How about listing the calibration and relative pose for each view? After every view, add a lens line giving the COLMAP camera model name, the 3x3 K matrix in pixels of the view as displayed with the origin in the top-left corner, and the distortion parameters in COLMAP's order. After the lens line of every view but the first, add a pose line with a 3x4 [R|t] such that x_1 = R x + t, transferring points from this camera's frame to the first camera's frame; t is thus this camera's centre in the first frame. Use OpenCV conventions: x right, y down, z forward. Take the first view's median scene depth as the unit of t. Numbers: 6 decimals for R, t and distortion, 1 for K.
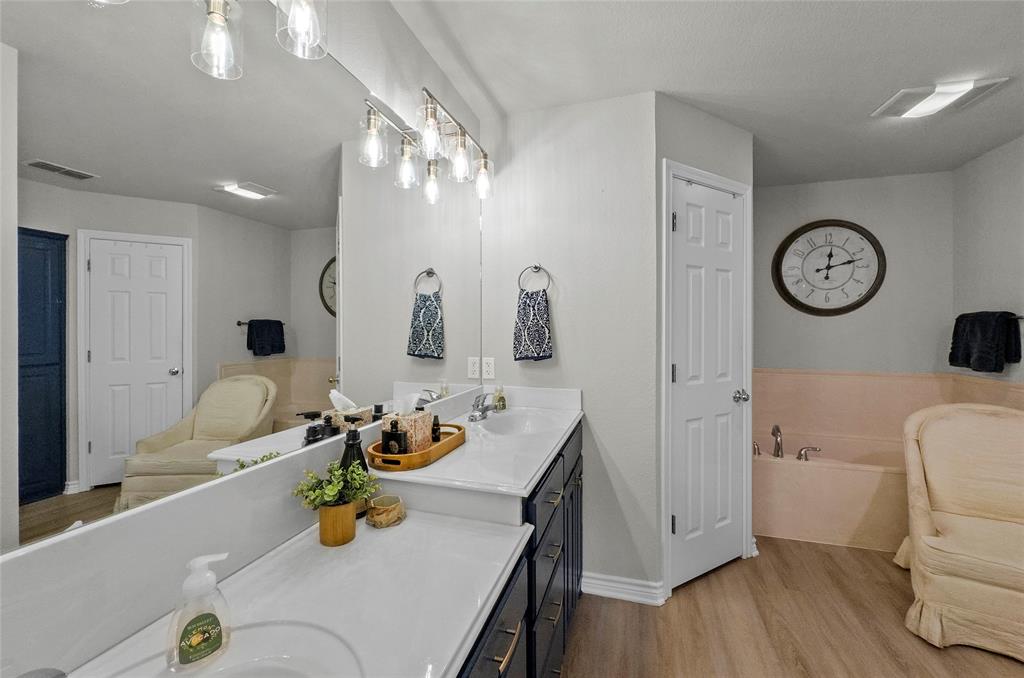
lens RADIAL K [[419.8, 0, 509.8], [0, 419.8, 331.4], [0, 0, 1]] dist [0.000510, -0.000021]
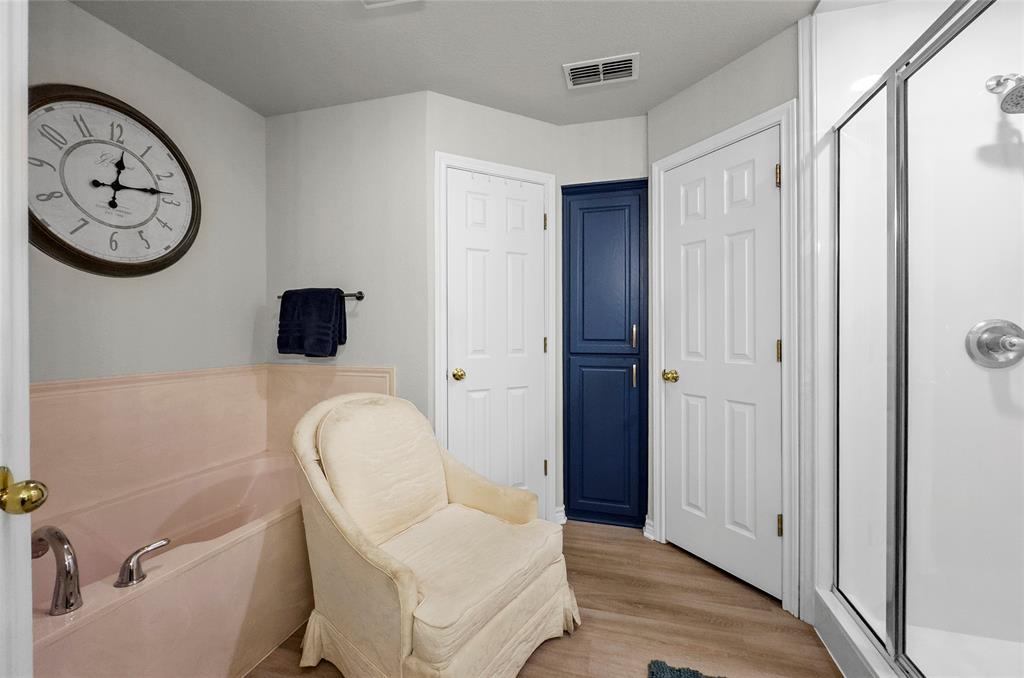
lens RADIAL K [[419.8, 0, 509.8], [0, 419.8, 333.2], [0, 0, 1]] dist [0.000510, -0.000021]
pose [[-0.015121, 0.002369, 0.999883, 0.212900], [0.007577, 0.999969, -0.002255, 0.043385], [-0.999857, 0.007542, -0.015138, 0.510306]]
